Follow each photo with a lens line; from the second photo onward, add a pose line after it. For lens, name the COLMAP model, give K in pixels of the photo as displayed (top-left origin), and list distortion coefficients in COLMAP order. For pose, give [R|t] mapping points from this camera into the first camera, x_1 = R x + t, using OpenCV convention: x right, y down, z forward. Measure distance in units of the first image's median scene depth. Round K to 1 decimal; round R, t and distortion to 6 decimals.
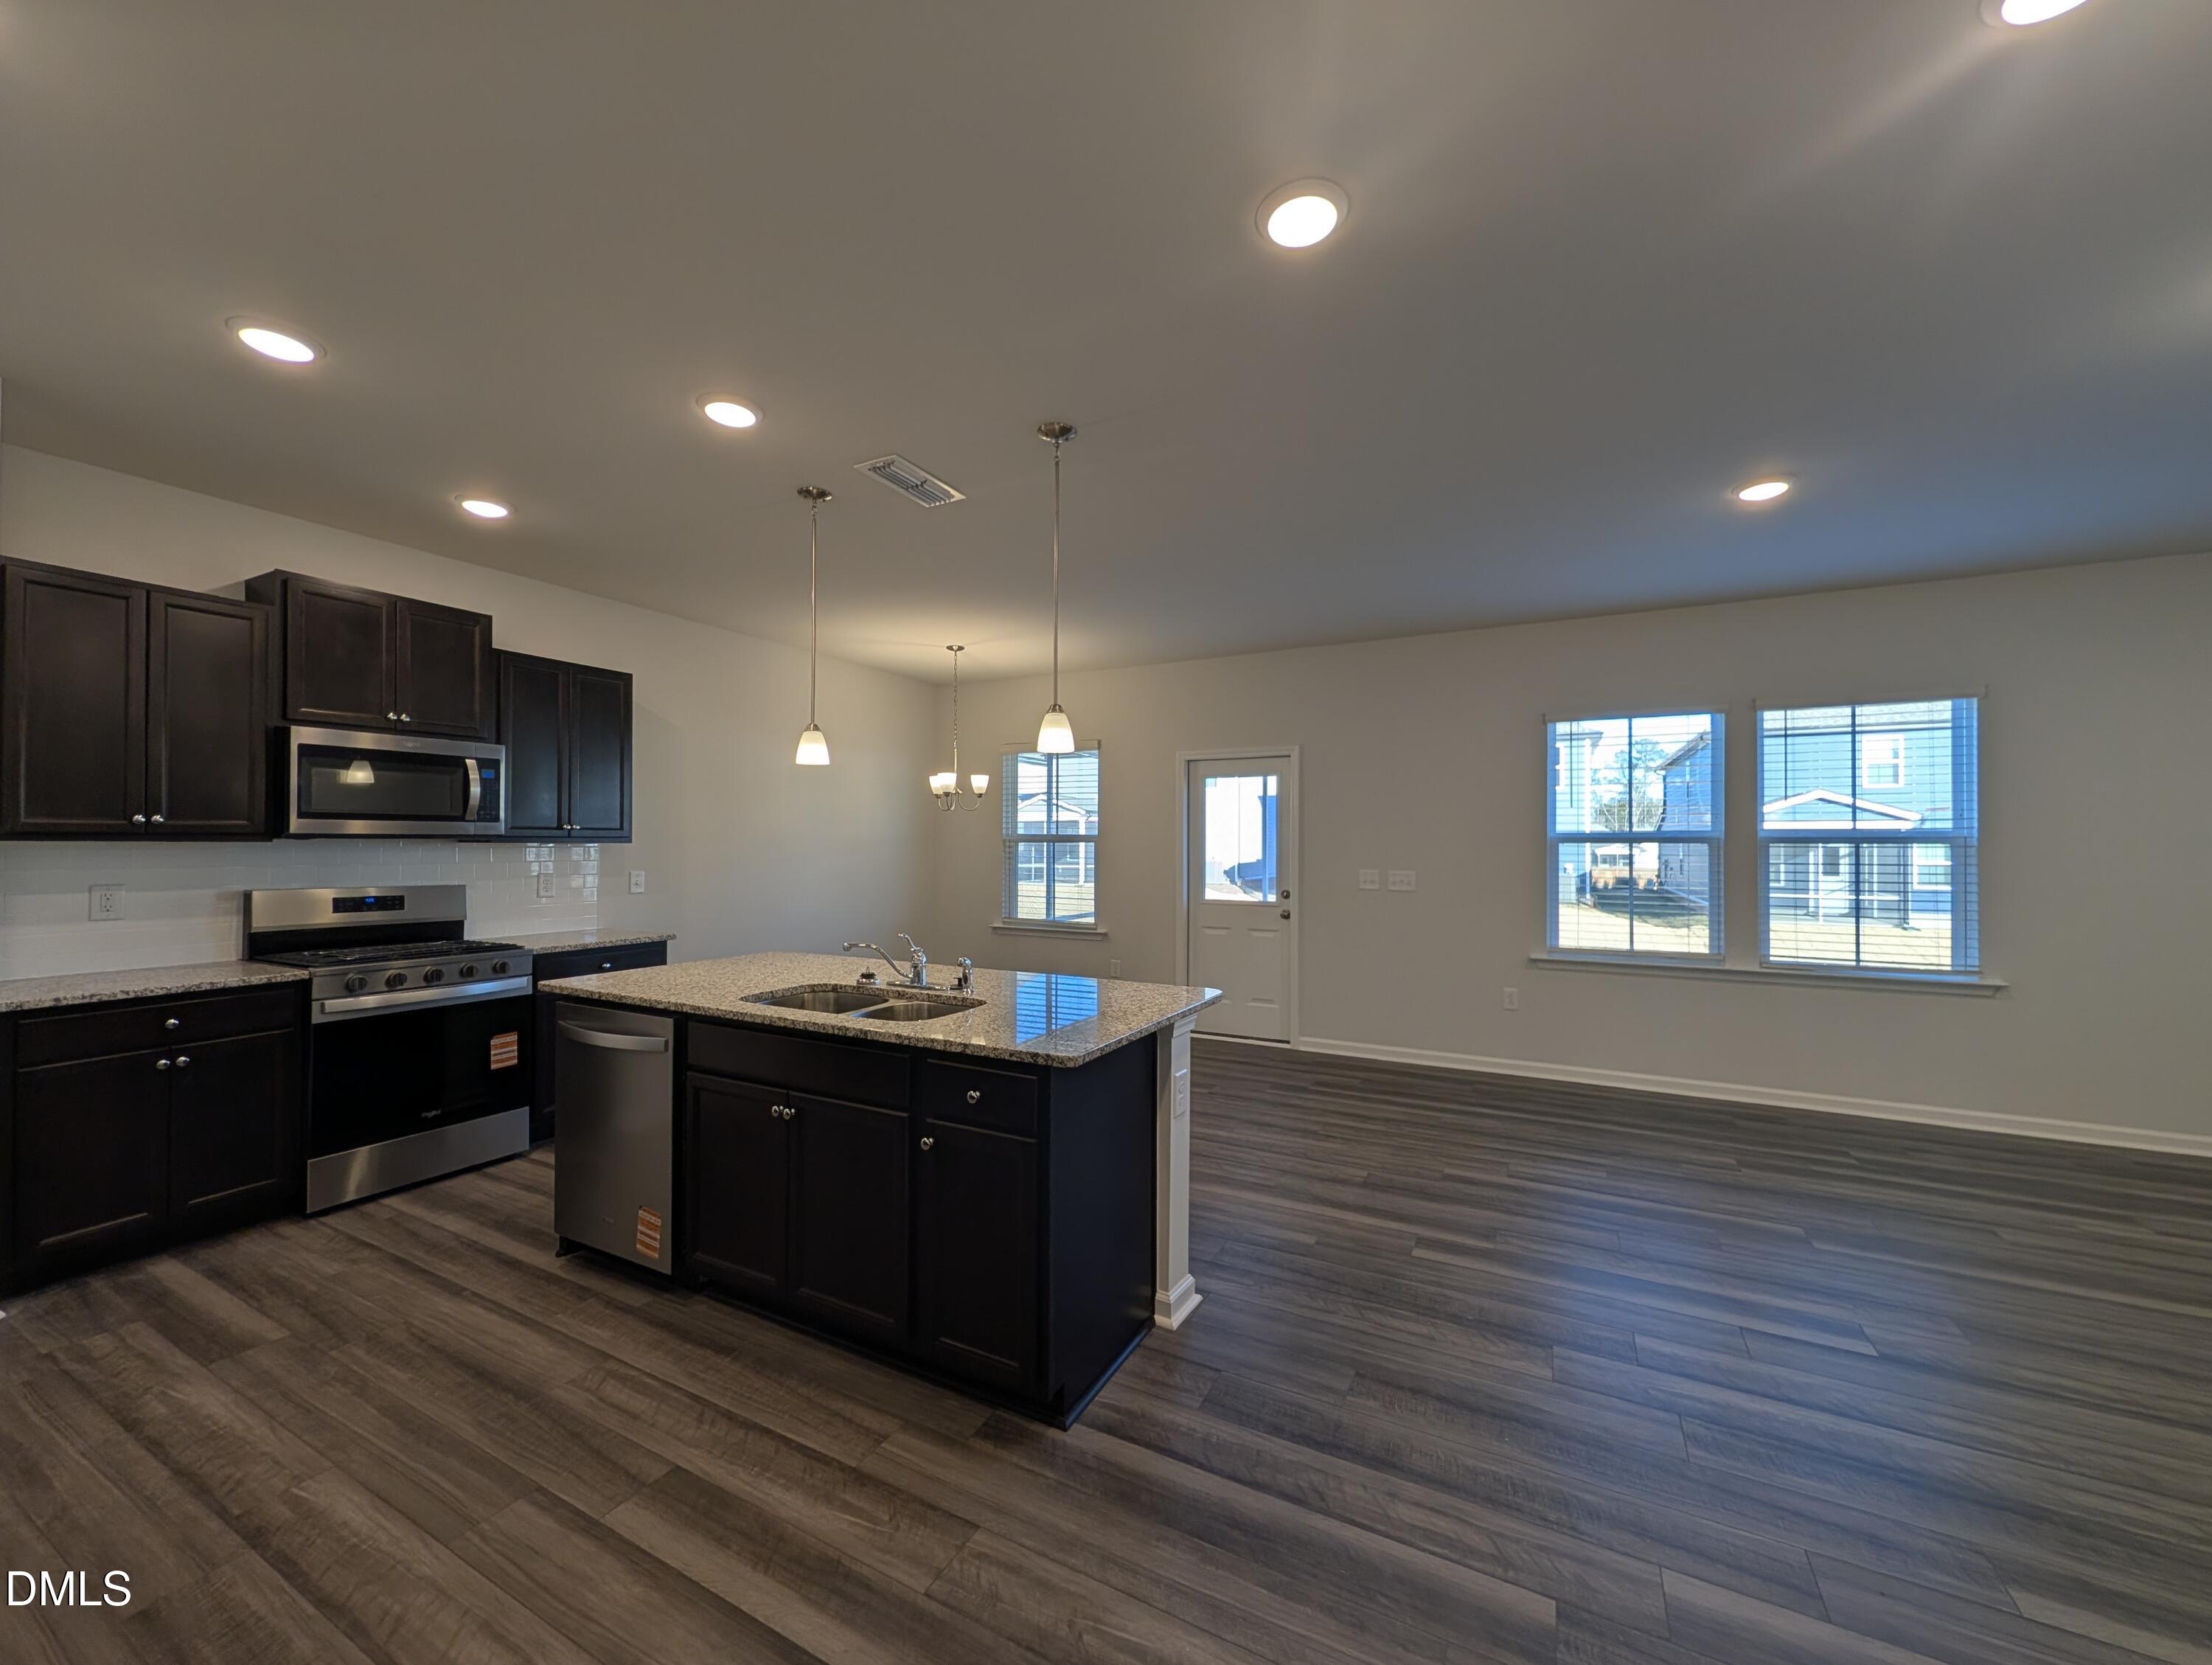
lens RADIAL K [[846.6, 0, 1119.1], [0, 846.6, 836.3], [0, 0, 1]] dist [0.002448, 0.000138]
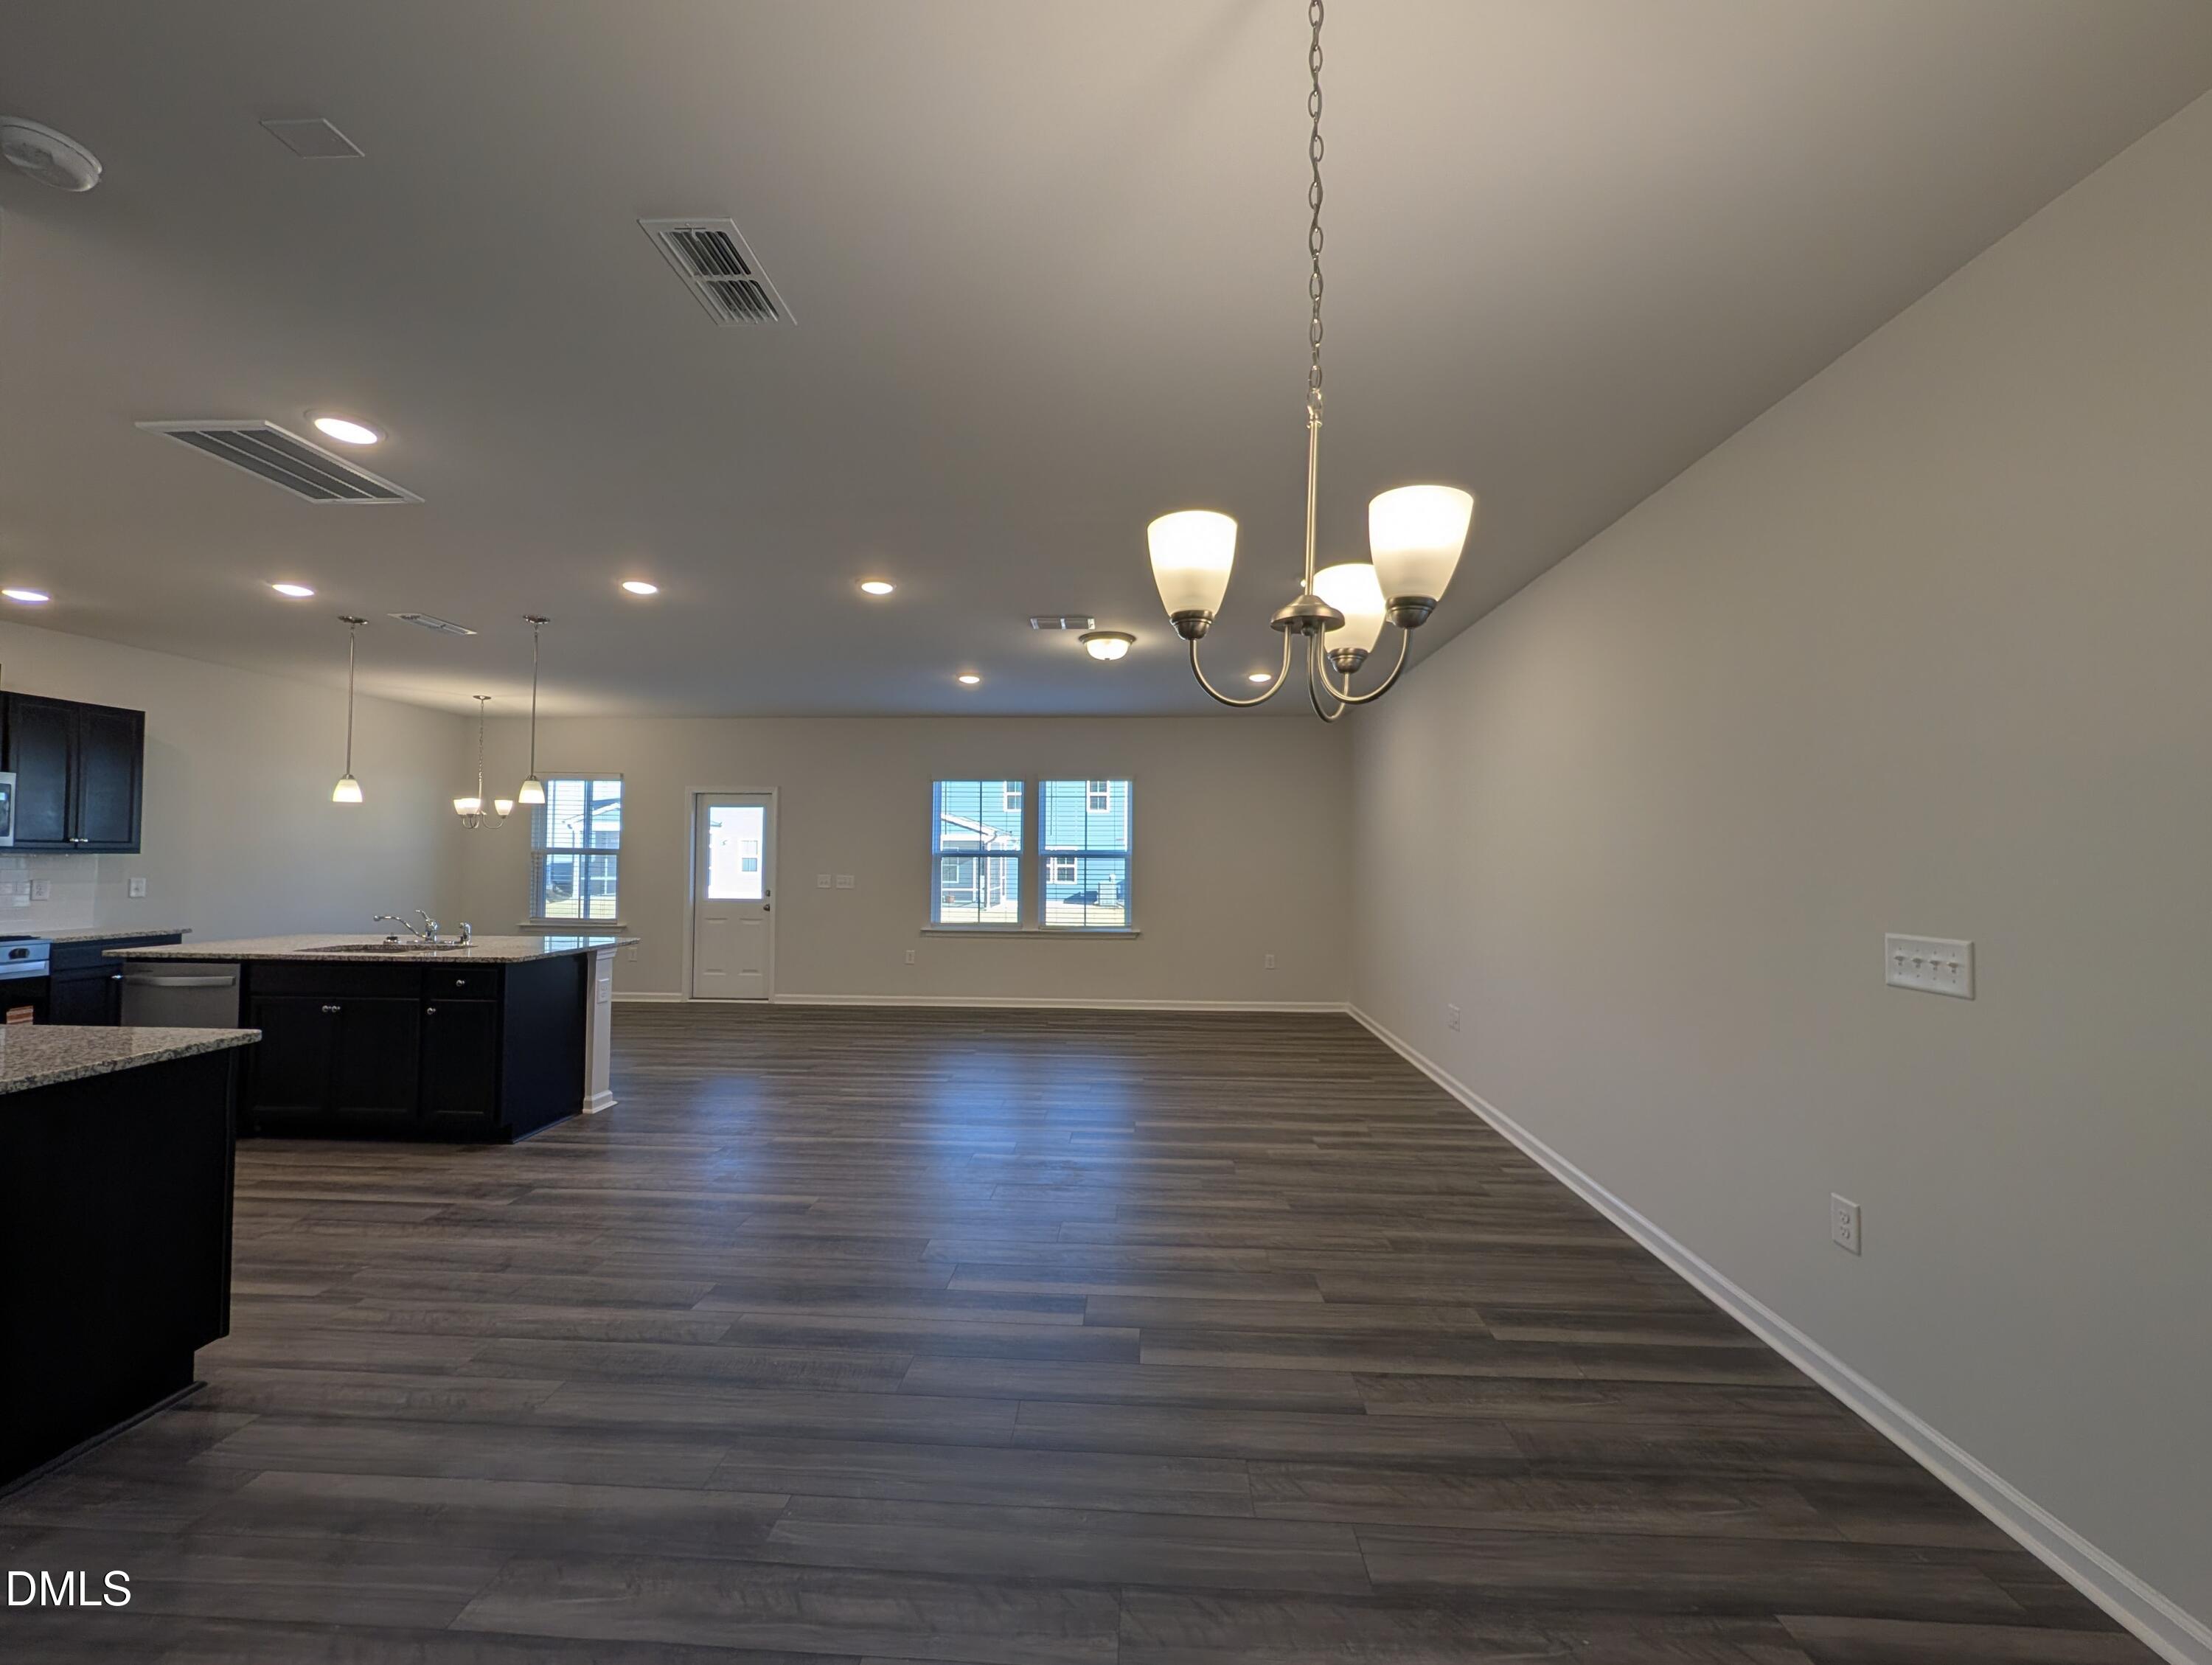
lens RADIAL K [[846.6, 0, 1108.7], [0, 846.6, 835.3], [0, 0, 1]] dist [0.002448, 0.000138]
pose [[0.912805, 0.014994, 0.408120, 0.199500], [-0.008409, 0.999804, -0.017925, -0.008974], [-0.408309, 0.012930, 0.912752, -0.719751]]
